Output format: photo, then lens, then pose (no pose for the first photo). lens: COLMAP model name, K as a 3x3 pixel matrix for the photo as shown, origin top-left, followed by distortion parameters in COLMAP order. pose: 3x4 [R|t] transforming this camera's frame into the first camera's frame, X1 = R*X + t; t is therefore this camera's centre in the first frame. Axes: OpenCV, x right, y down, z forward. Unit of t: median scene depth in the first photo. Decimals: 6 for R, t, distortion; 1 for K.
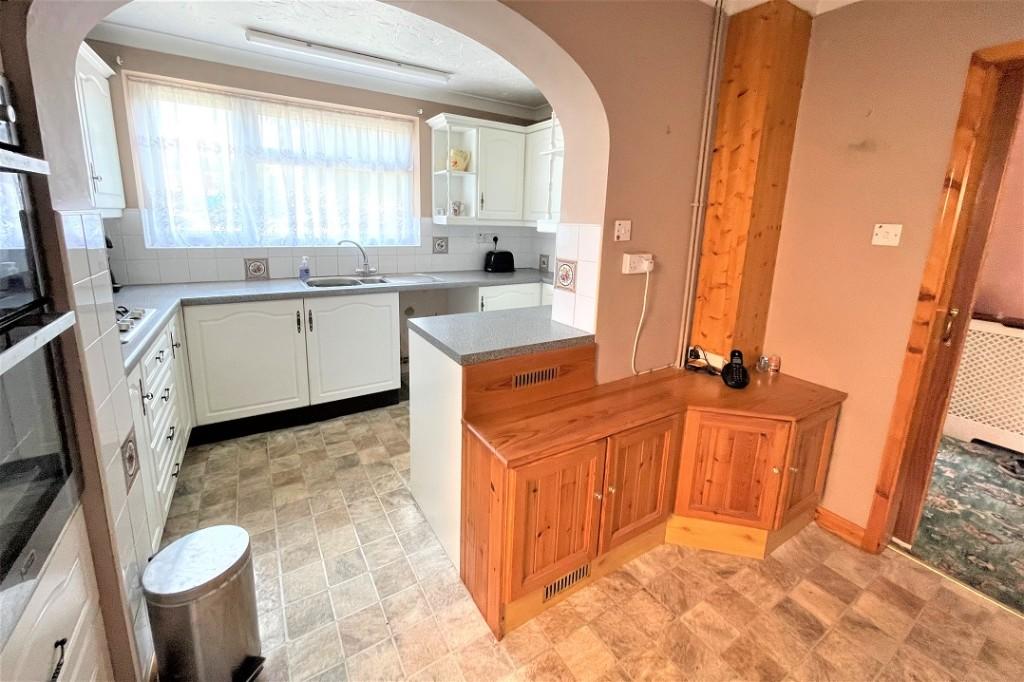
lens RADIAL K [[418.3, 0, 507.3], [0, 418.3, 299.9], [0, 0, 1]] dist [-0.001312, -0.000396]
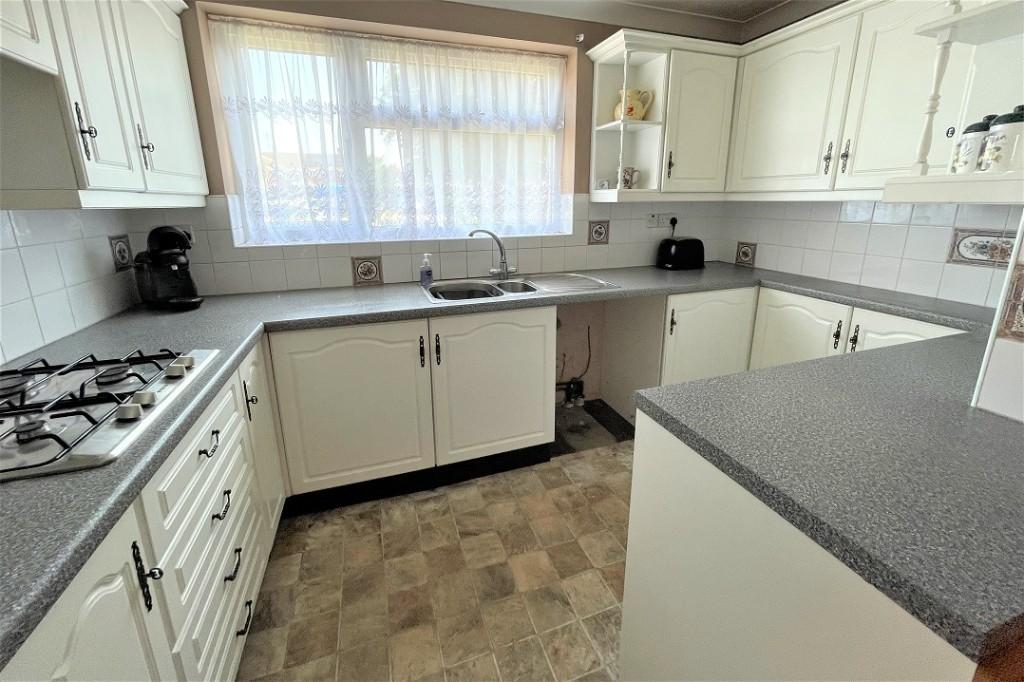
lens RADIAL K [[418.3, 0, 507.3], [0, 418.3, 299.9], [0, 0, 1]] dist [-0.001312, -0.000396]
pose [[0.973986, 0.013468, -0.226208, -0.192217], [-0.004962, 0.999261, 0.038126, -0.053998], [0.226554, -0.036011, 0.973333, 0.339614]]
